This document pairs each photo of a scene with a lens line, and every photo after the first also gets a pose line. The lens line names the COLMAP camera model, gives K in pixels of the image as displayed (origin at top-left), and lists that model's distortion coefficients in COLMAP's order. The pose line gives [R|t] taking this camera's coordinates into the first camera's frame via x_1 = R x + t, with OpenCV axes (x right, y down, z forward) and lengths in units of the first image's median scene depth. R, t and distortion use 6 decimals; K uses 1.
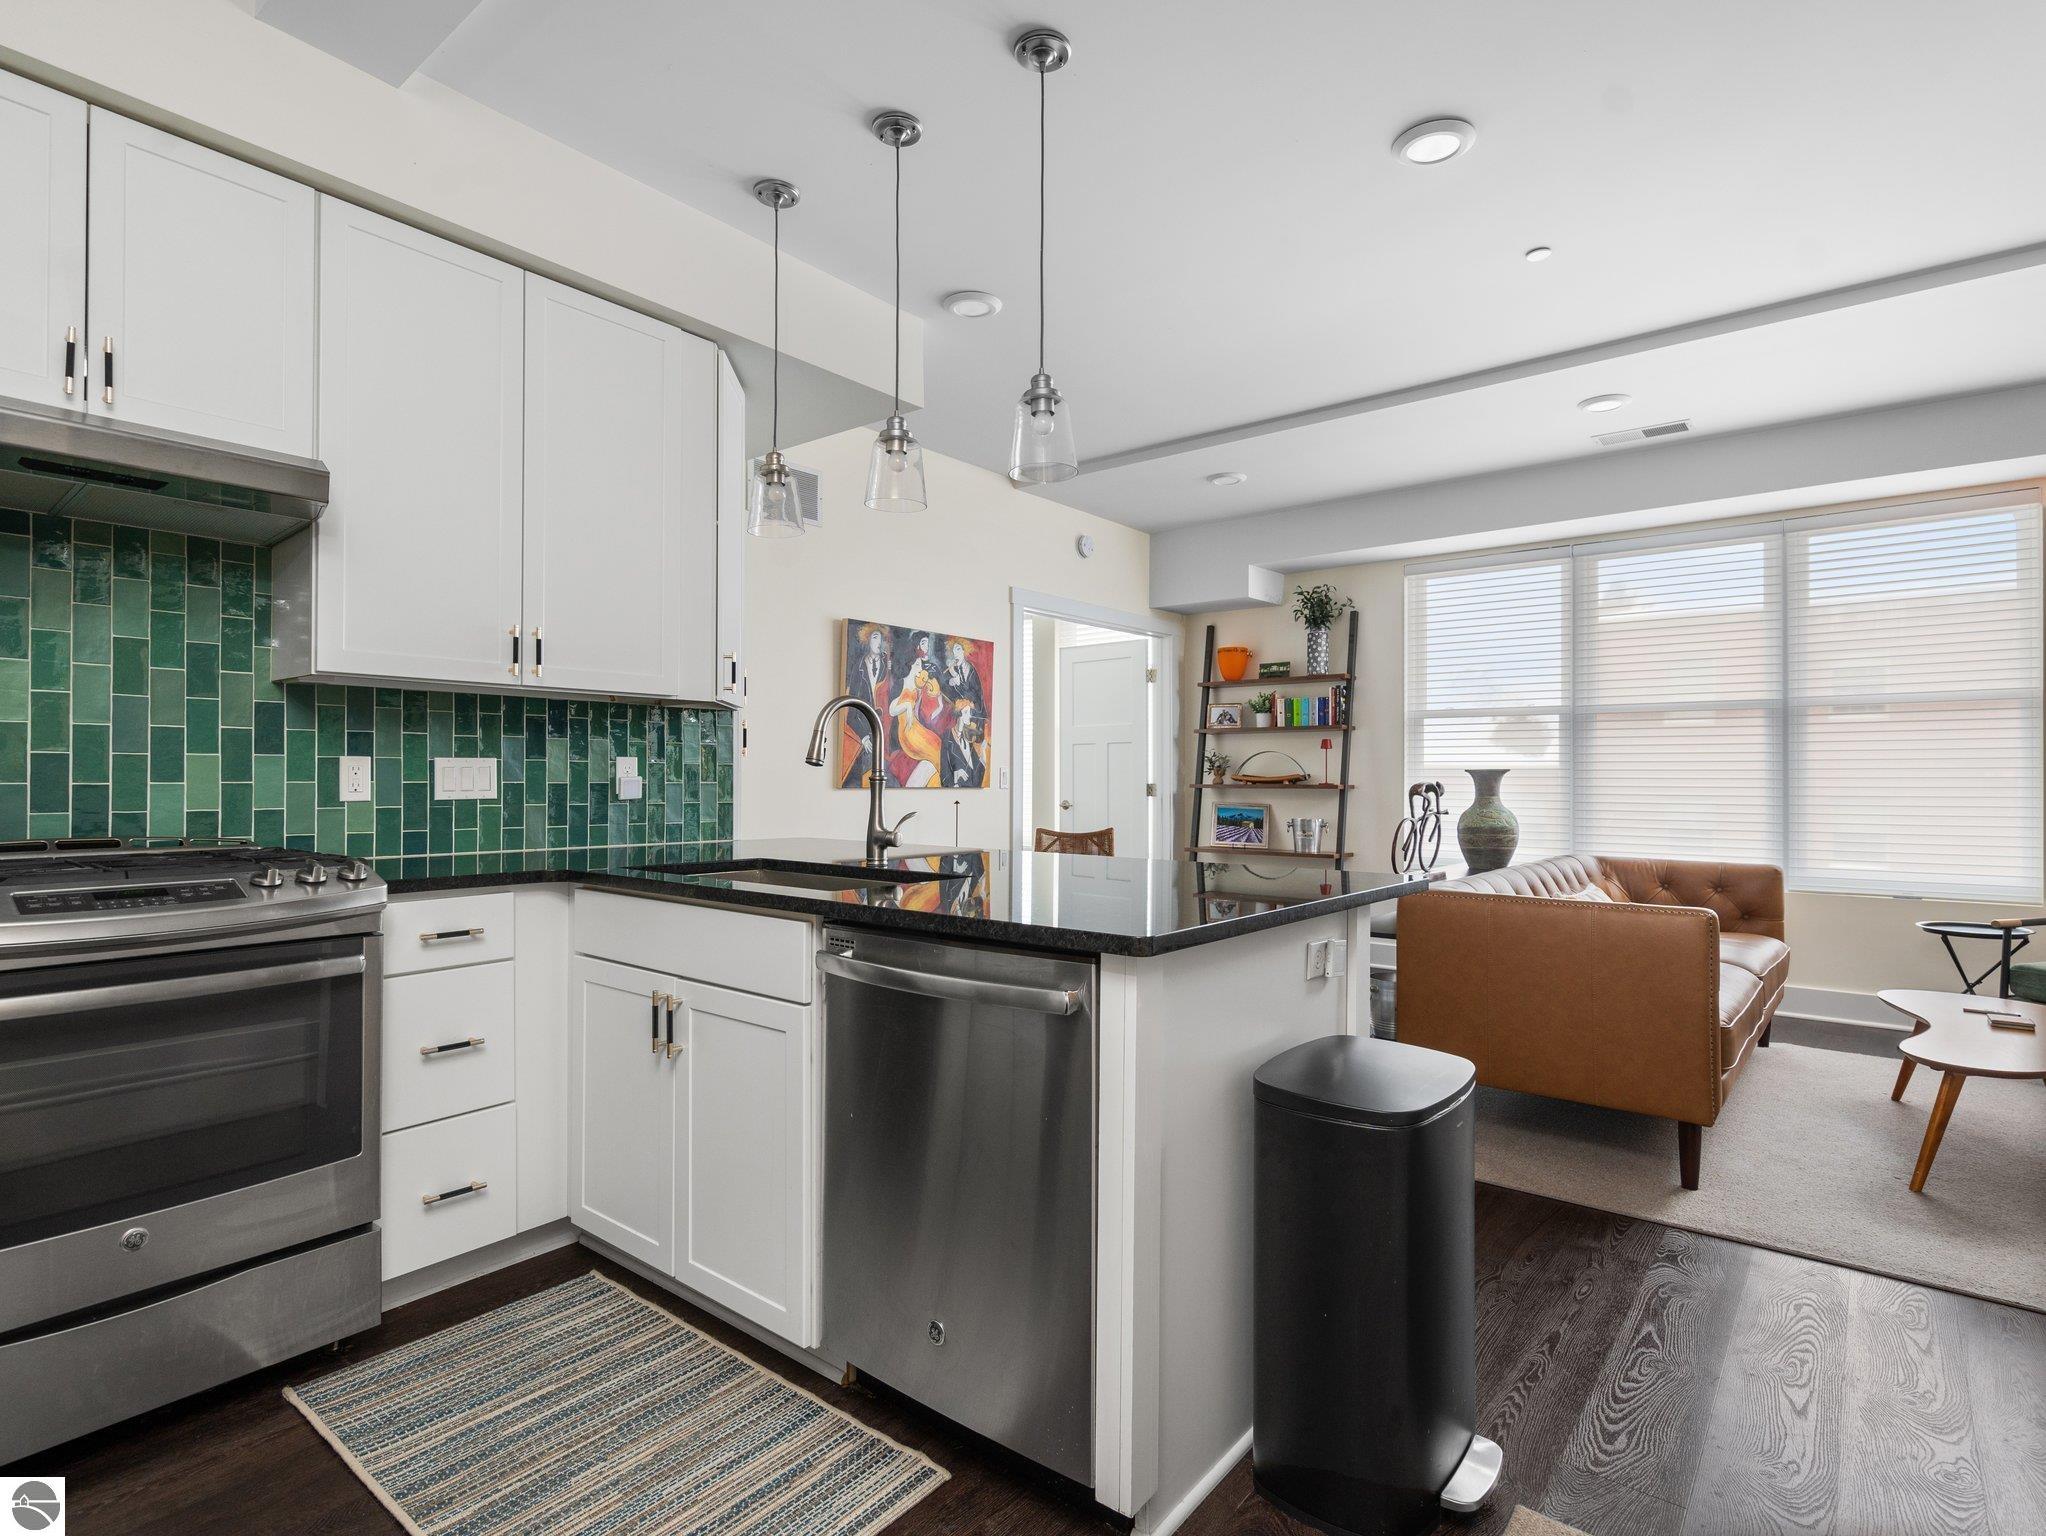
lens RADIAL K [[1045.7, 0, 1022.5], [0, 1045.7, 765.1], [0, 0, 1]] dist [-0.006433, 0.004048]
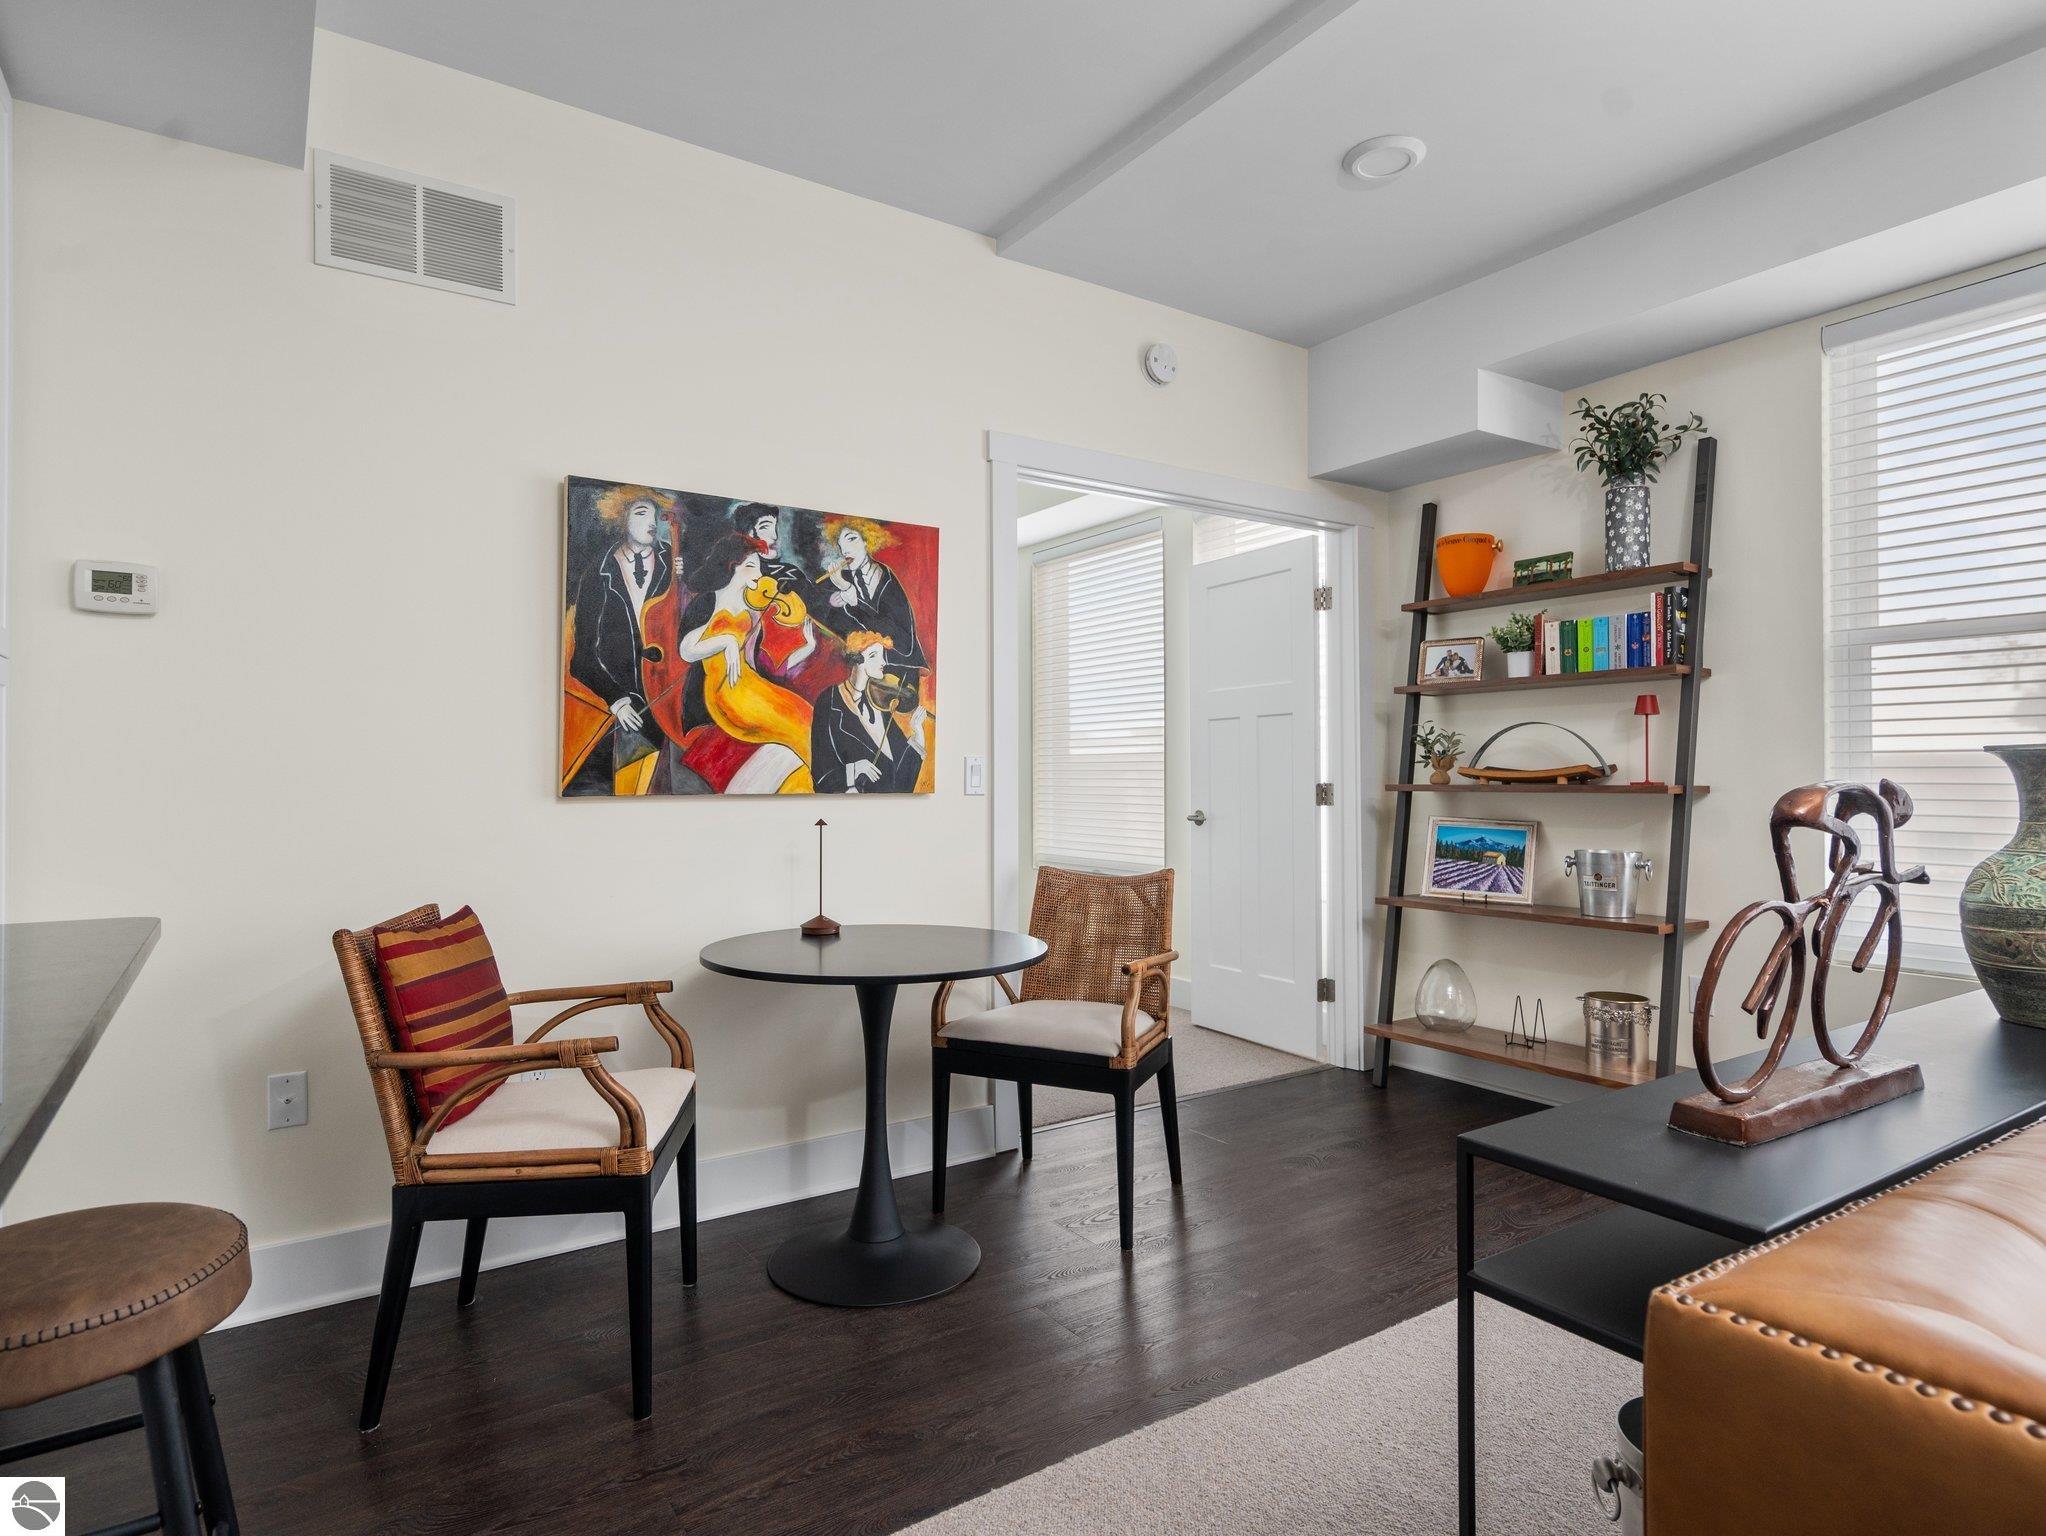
lens RADIAL K [[1125.7, 0, 1016.9], [0, 1125.7, 764.6], [0, 0, 1]] dist [-0.001056, 0.001944]
pose [[0.955267, -0.007688, -0.295645, 0.251499], [0.008779, 0.999959, 0.002363, 0.007406], [0.295614, -0.004853, 0.955295, 0.606848]]
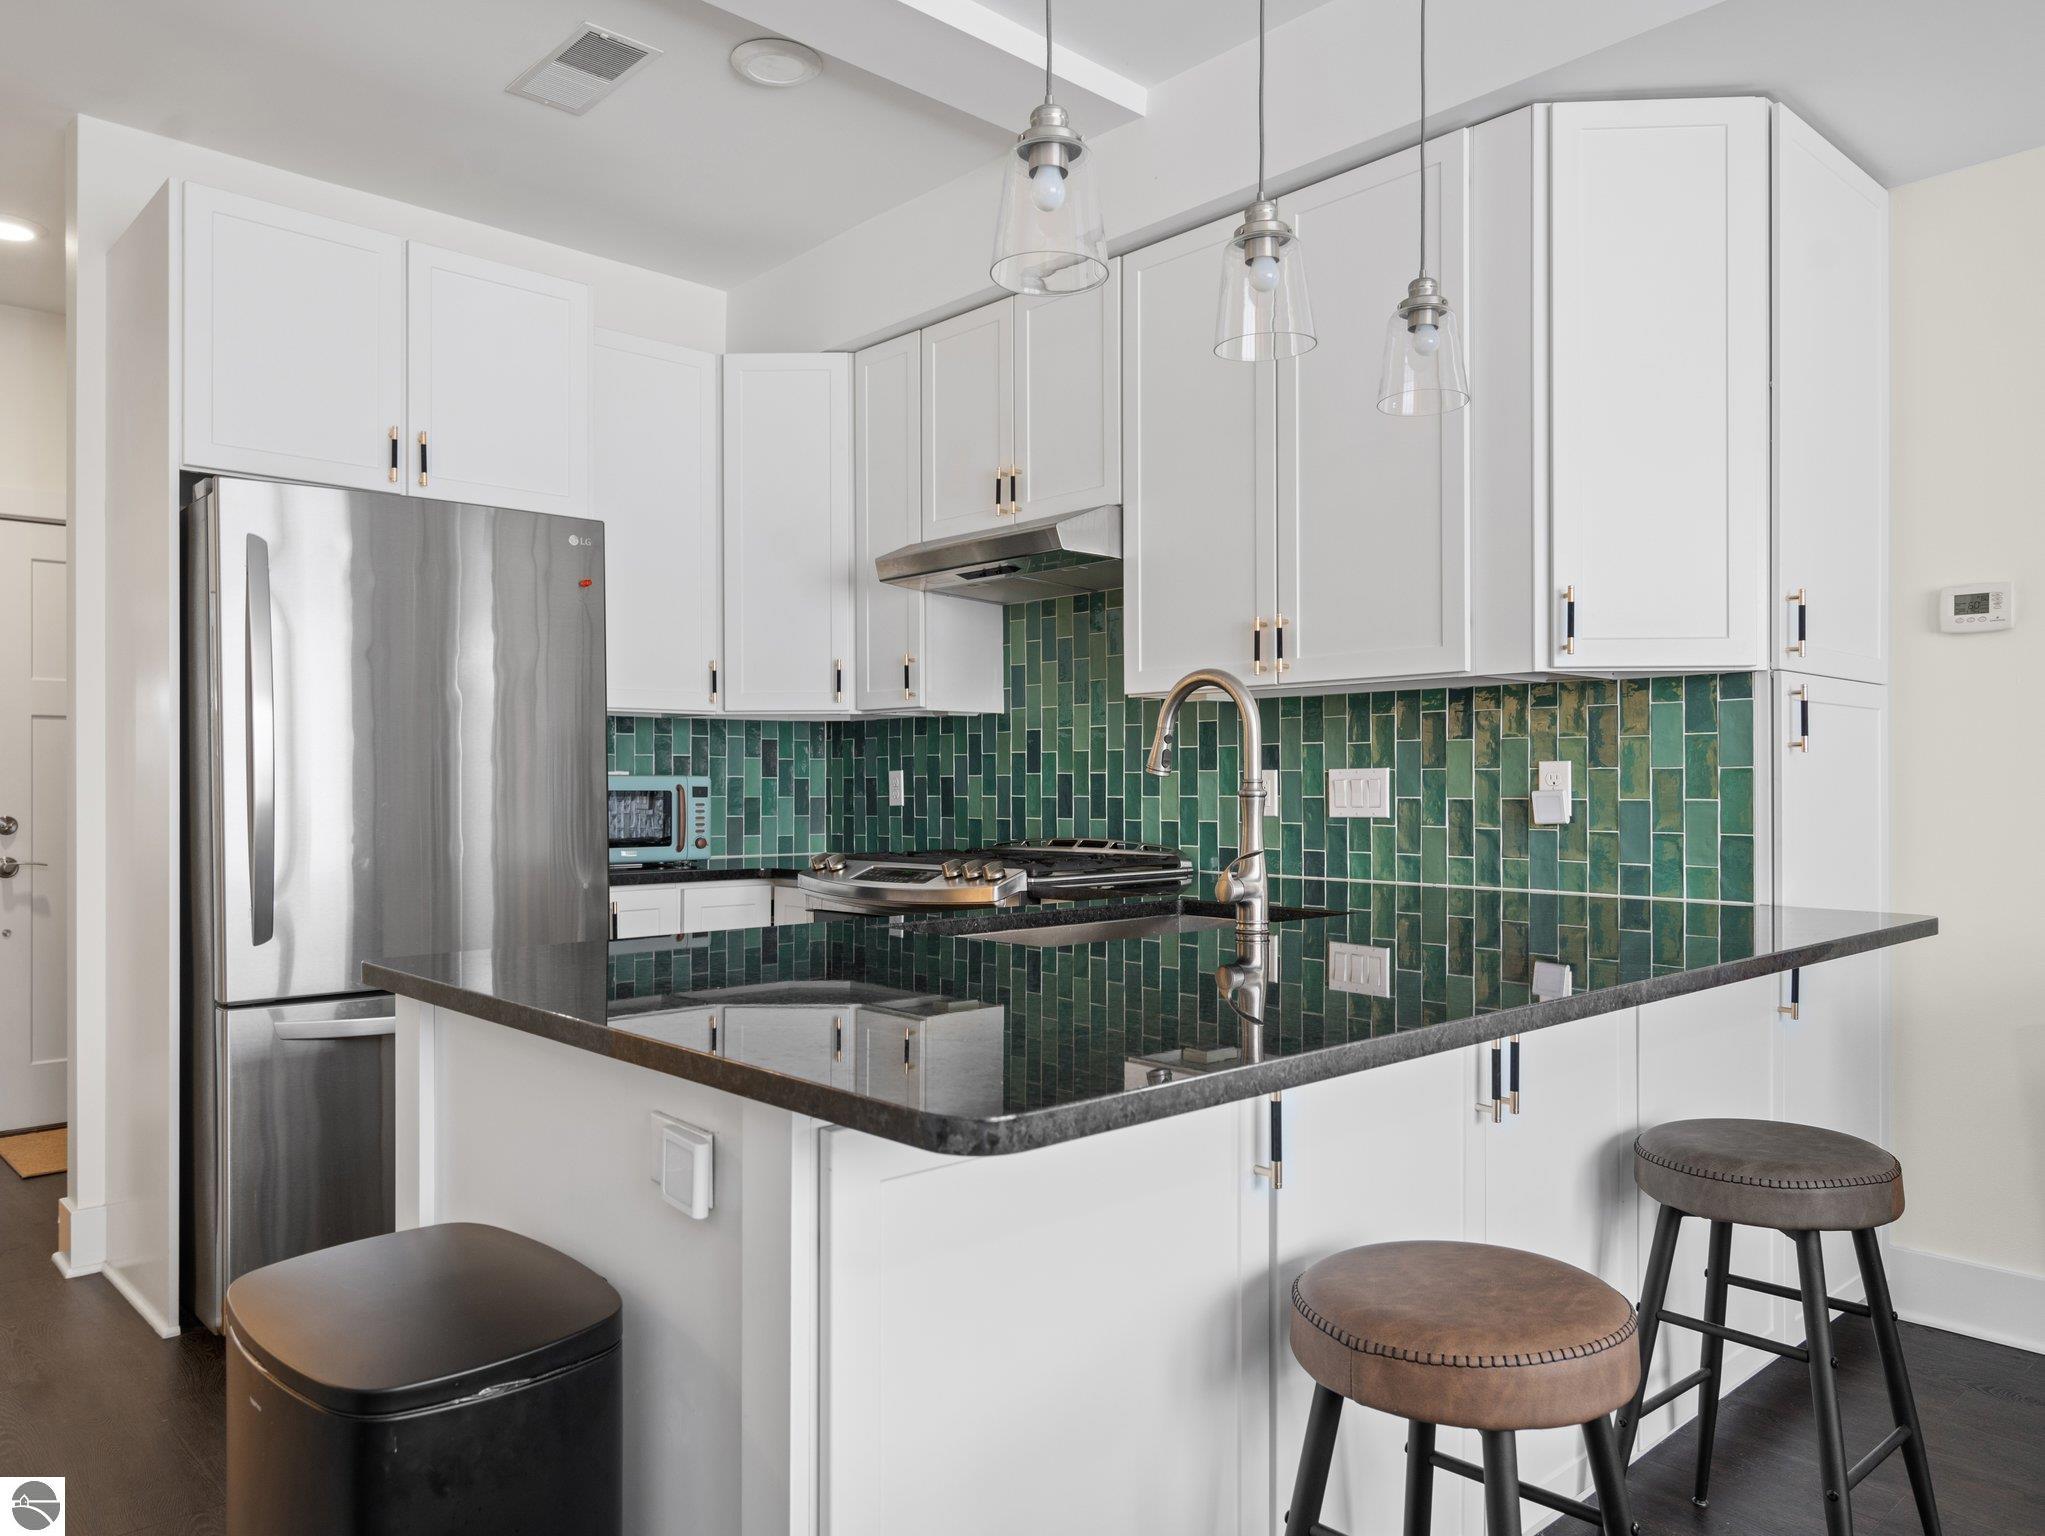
lens RADIAL K [[1410.9, 0, 1060.5], [0, 1410.9, 790.4], [0, 0, 1]] dist [0.026547, 0.002388]
pose [[-0.127977, -0.002495, -0.991774, 0.452095], [0.012005, 0.999920, -0.004064, 0.008771], [0.991705, -0.012426, -0.127936, 0.631352]]
